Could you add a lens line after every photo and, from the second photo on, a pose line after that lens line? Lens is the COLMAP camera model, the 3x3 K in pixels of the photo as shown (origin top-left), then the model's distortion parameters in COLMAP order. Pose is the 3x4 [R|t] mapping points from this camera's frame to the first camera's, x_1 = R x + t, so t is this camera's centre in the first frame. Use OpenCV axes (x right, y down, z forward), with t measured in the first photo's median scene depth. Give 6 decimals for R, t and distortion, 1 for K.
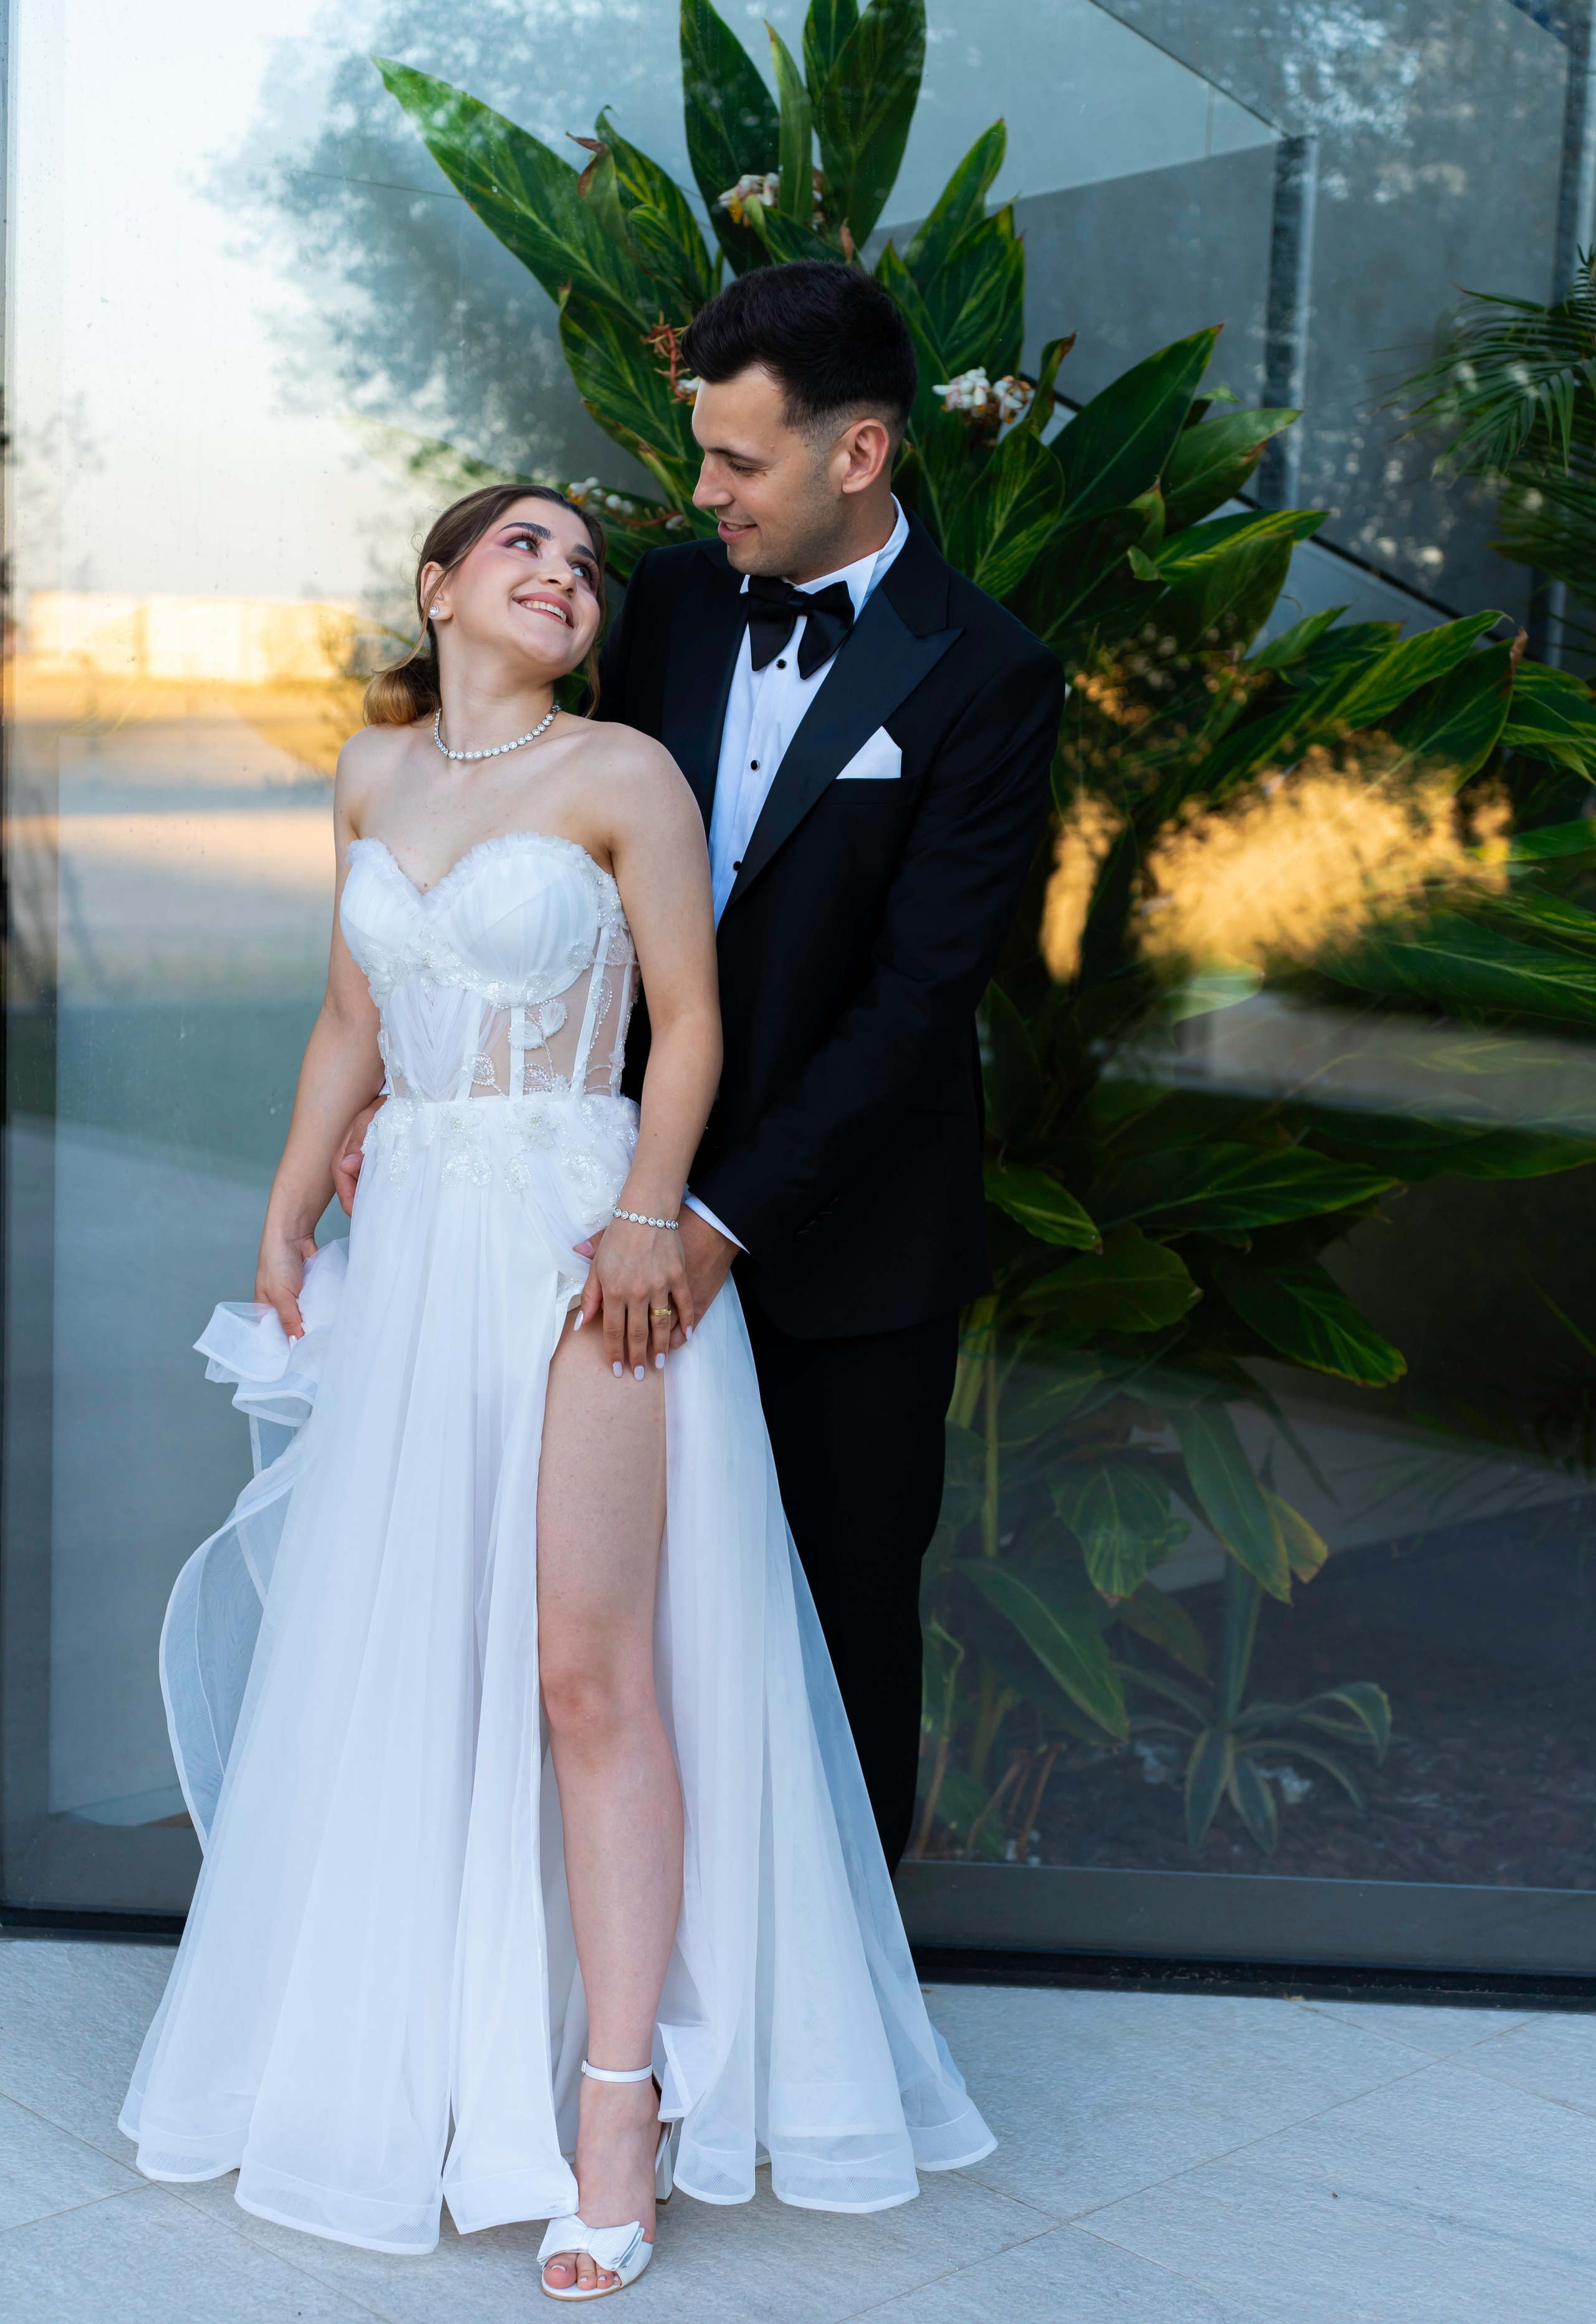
lens RADIAL K [[3404.5, 0, 803.1], [0, 3404.5, 1205.0], [0, 0, 1]] dist [-0.030506, 0.113109]
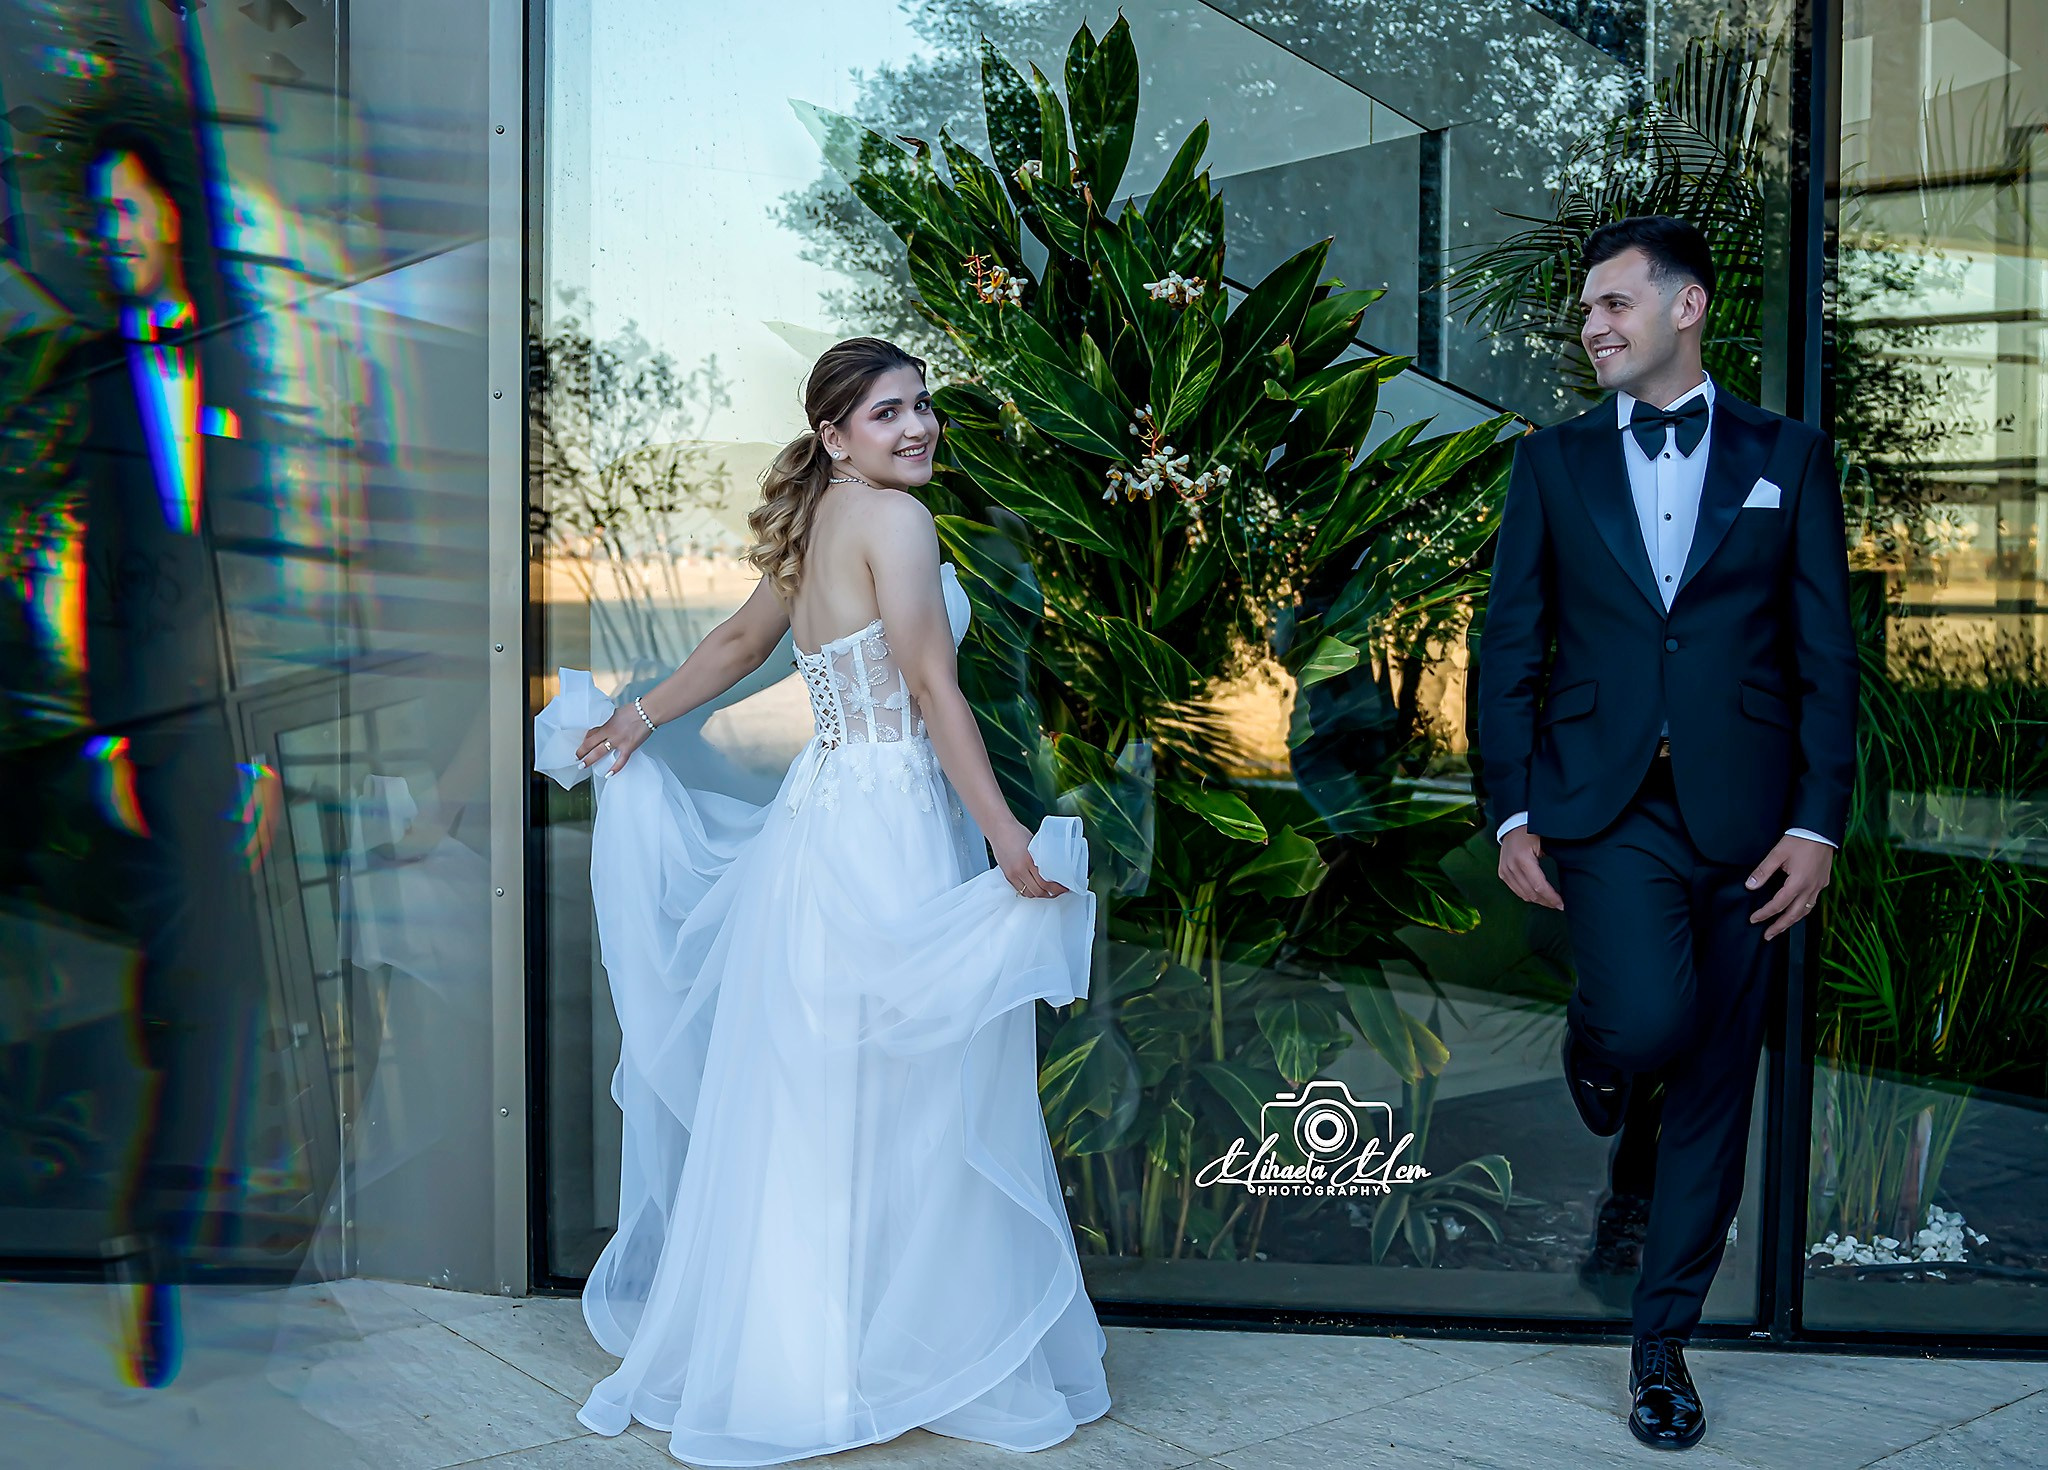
lens RADIAL K [[2428.7, 0, 1024.0], [0, 2428.7, 735.0], [0, 0, 1]] dist [-0.096423, 0.014968]
pose [[0.994134, -0.024718, -0.105291, 0.089335], [0.016015, 0.996445, -0.082714, 0.049961], [0.106961, 0.080542, 0.990996, -0.074079]]
